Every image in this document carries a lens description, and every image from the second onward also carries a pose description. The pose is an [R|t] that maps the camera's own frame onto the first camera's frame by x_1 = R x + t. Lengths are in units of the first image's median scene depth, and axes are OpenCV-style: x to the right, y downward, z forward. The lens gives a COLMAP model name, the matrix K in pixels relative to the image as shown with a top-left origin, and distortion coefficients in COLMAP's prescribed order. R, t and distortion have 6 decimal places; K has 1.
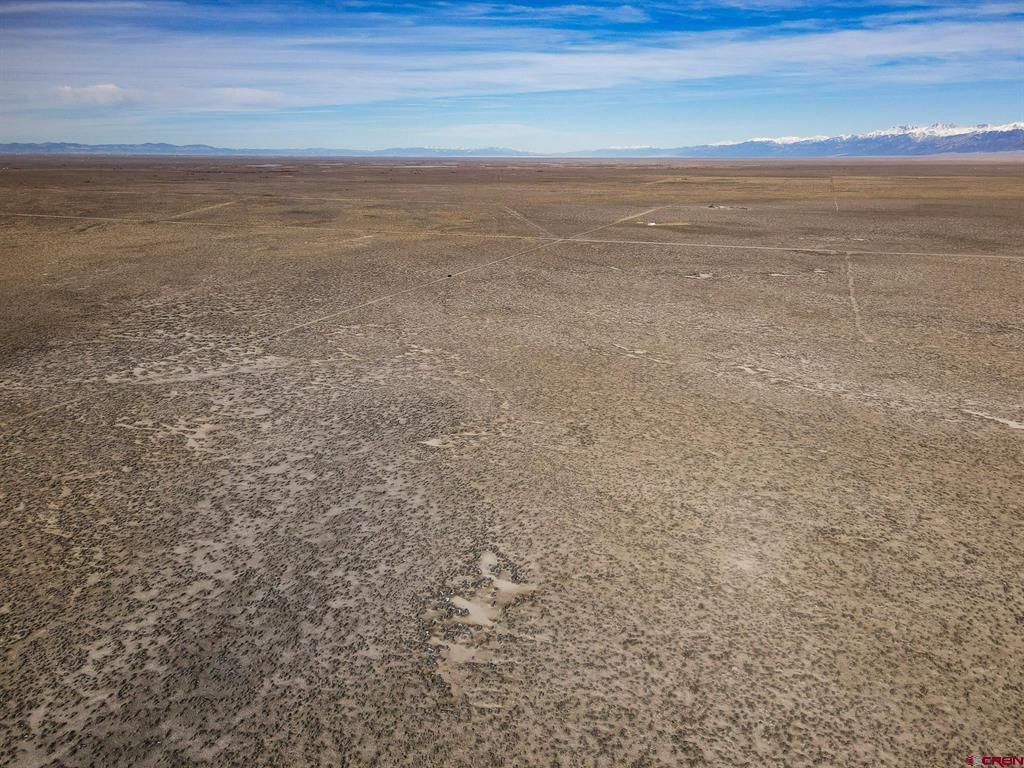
lens RADIAL K [[747.5, 0, 521.0], [0, 747.5, 403.9], [0, 0, 1]] dist [0.022157, -0.002130]
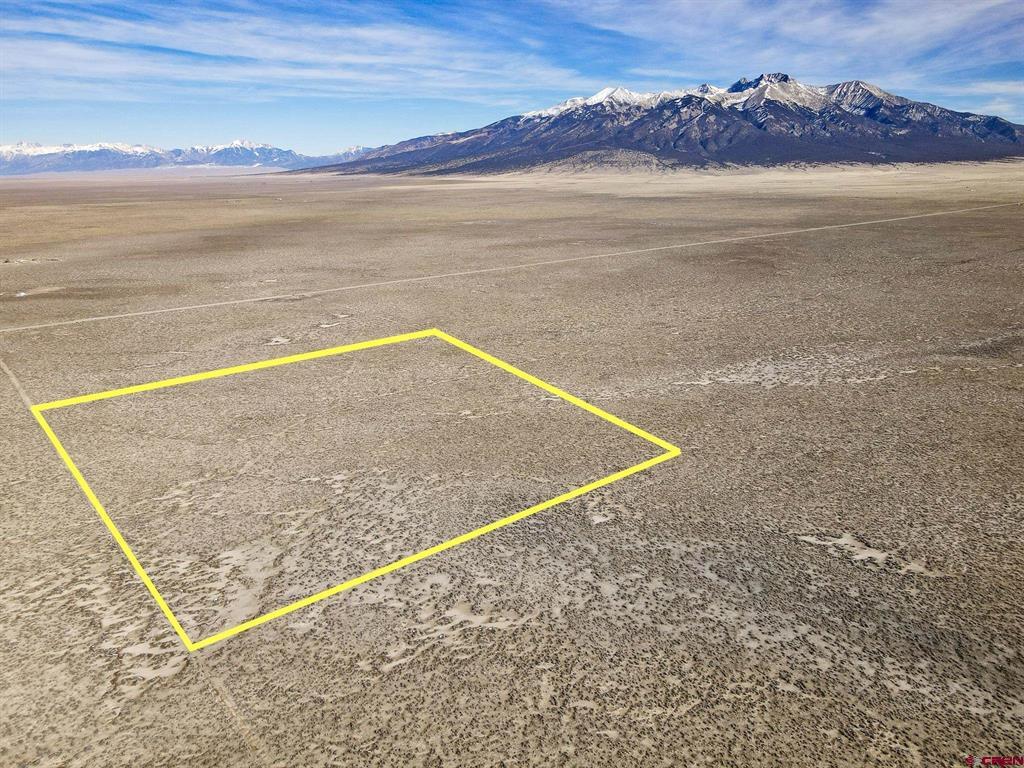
lens RADIAL K [[752.6, 0, 522.8], [0, 752.6, 390.4], [0, 0, 1]] dist [0.022450, -0.004022]
pose [[0.484937, -0.260969, 0.834704, -0.918904], [0.291109, 0.948180, 0.127322, -0.269866], [-0.824677, 0.181246, 0.535777, 0.350727]]
